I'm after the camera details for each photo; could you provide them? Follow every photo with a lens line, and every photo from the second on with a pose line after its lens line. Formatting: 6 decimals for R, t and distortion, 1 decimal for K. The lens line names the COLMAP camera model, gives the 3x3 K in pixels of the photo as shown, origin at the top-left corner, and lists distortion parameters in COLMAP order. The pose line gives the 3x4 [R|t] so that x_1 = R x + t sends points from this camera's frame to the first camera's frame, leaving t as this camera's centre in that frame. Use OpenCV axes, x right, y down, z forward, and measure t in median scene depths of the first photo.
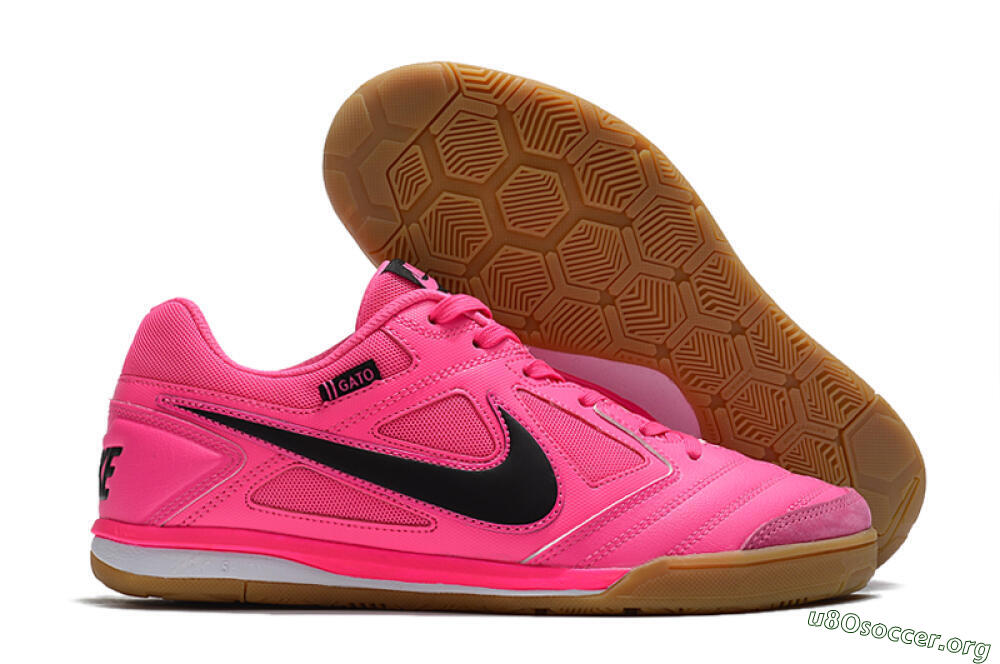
lens RADIAL K [[1294.4, 0, 500.0], [0, 1294.4, 332.0], [0, 0, 1]] dist [-0.125130, 0.028988]
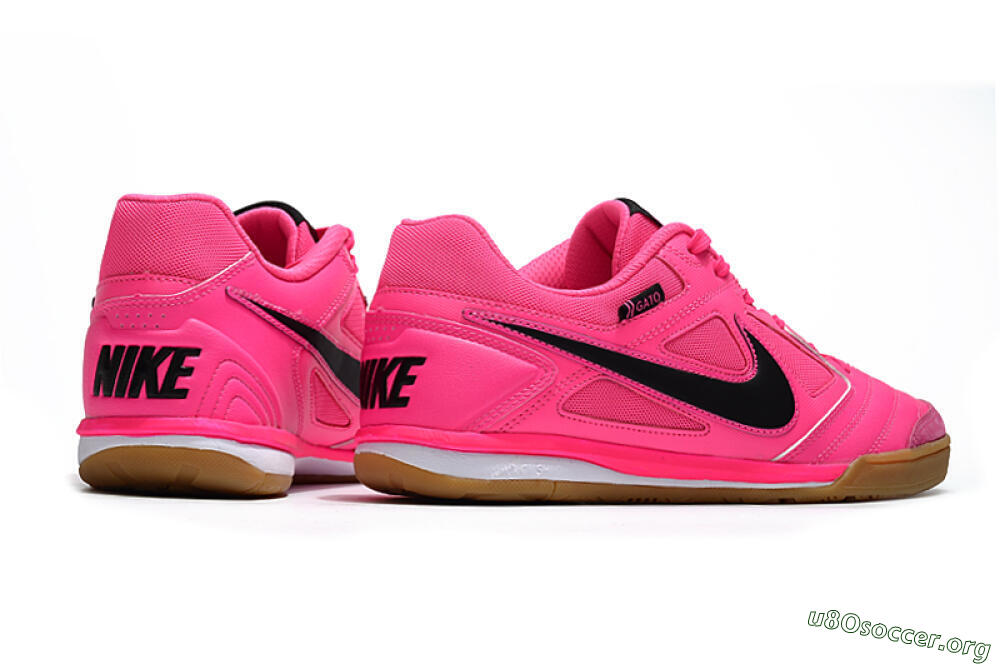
lens RADIAL K [[1294.4, 0, 500.0], [0, 1294.4, 332.0], [0, 0, 1]] dist [-0.125130, 0.028988]
pose [[0.928976, 0.025773, 0.369242, -0.630519], [-0.056301, 0.995804, 0.072140, -0.009858], [-0.365833, -0.087805, 0.926529, 0.005145]]
